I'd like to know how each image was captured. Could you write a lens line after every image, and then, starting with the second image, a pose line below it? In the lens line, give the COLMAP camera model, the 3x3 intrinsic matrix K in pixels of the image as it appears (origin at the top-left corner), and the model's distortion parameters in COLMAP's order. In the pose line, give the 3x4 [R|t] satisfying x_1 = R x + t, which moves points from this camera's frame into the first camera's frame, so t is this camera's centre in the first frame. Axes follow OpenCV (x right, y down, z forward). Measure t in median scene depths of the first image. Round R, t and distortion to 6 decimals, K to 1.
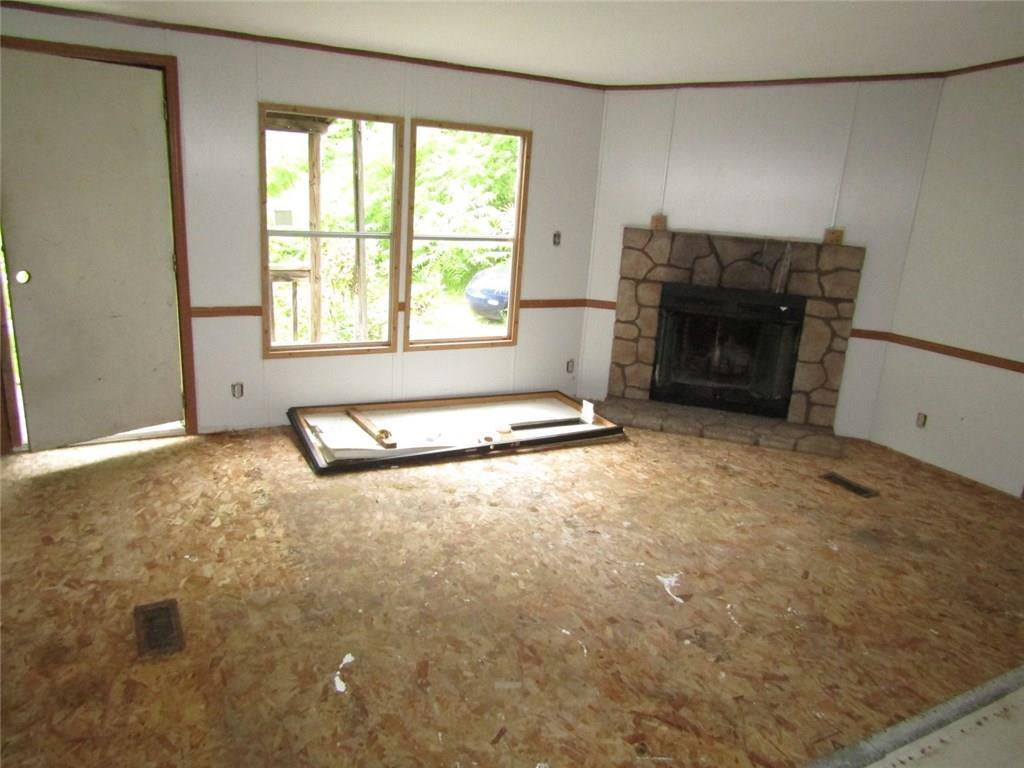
lens RADIAL K [[731.0, 0, 513.6], [0, 731.0, 386.1], [0, 0, 1]] dist [-0.014192, -0.002774]
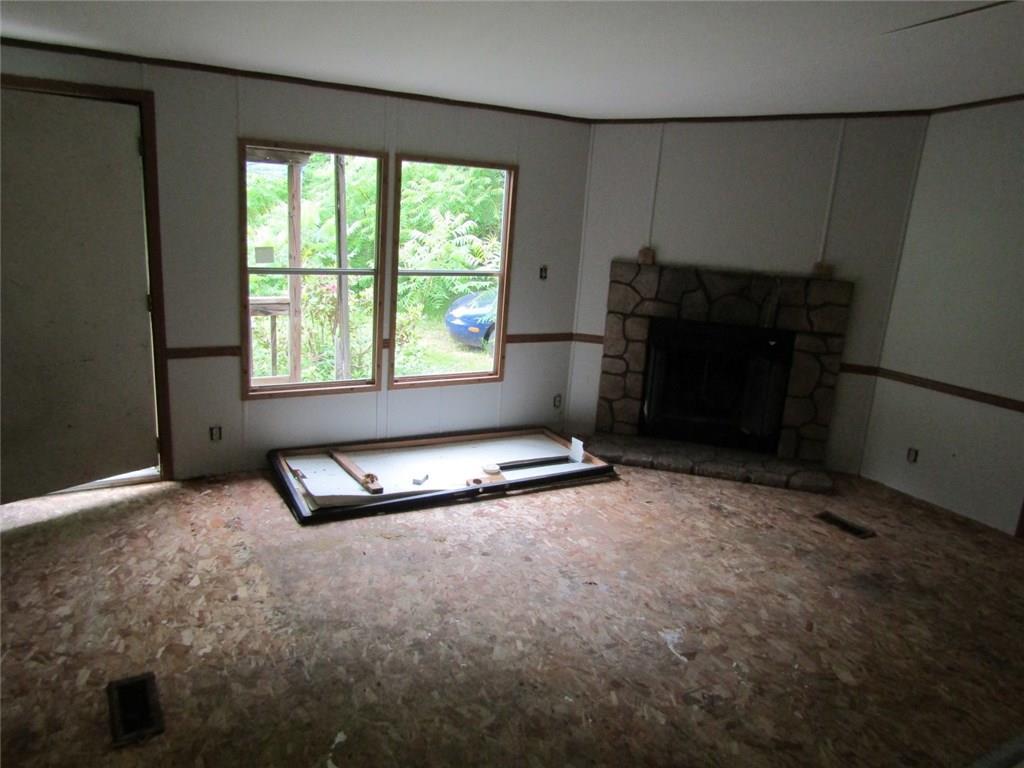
lens RADIAL K [[731.0, 0, 513.9], [0, 731.0, 385.2], [0, 0, 1]] dist [-0.014192, -0.002774]
pose [[0.999388, -0.006399, 0.034397, -0.021395], [0.007292, 0.999638, -0.025896, -0.034518], [-0.034219, 0.026131, 0.999073, 0.028950]]
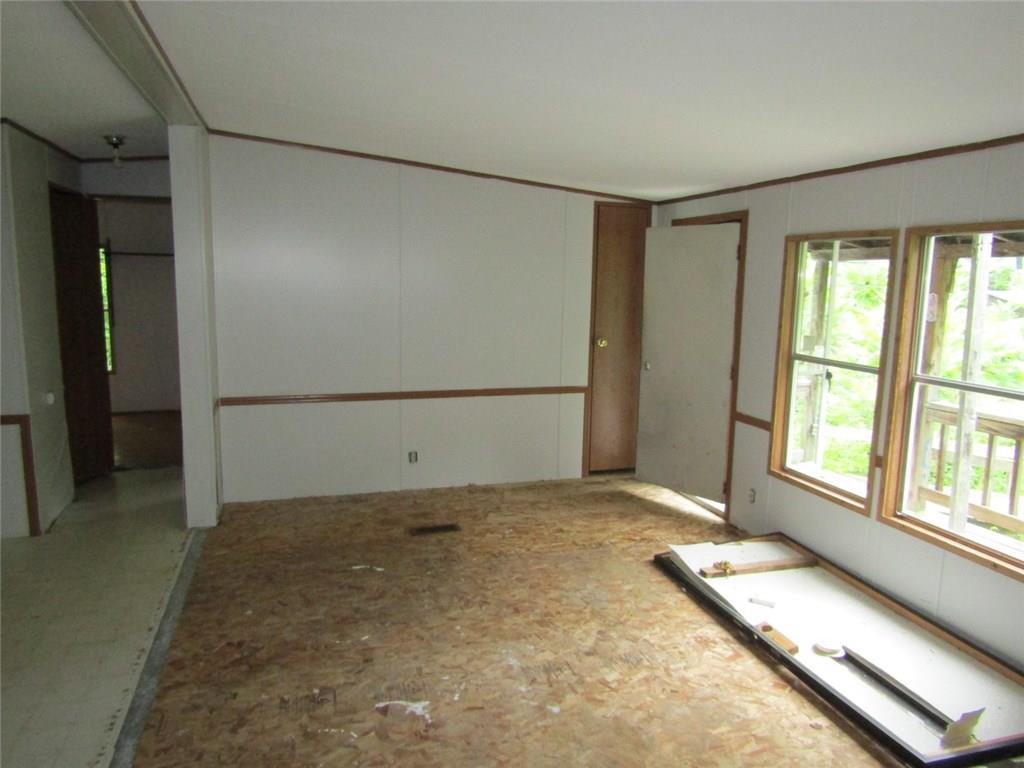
lens RADIAL K [[731.0, 0, 516.0], [0, 731.0, 381.4], [0, 0, 1]] dist [-0.014192, -0.002774]
pose [[-0.184614, 0.077091, -0.979783, 0.848528], [-0.299391, 0.945126, 0.130776, -0.220592], [0.936100, 0.317481, -0.151403, 0.909456]]
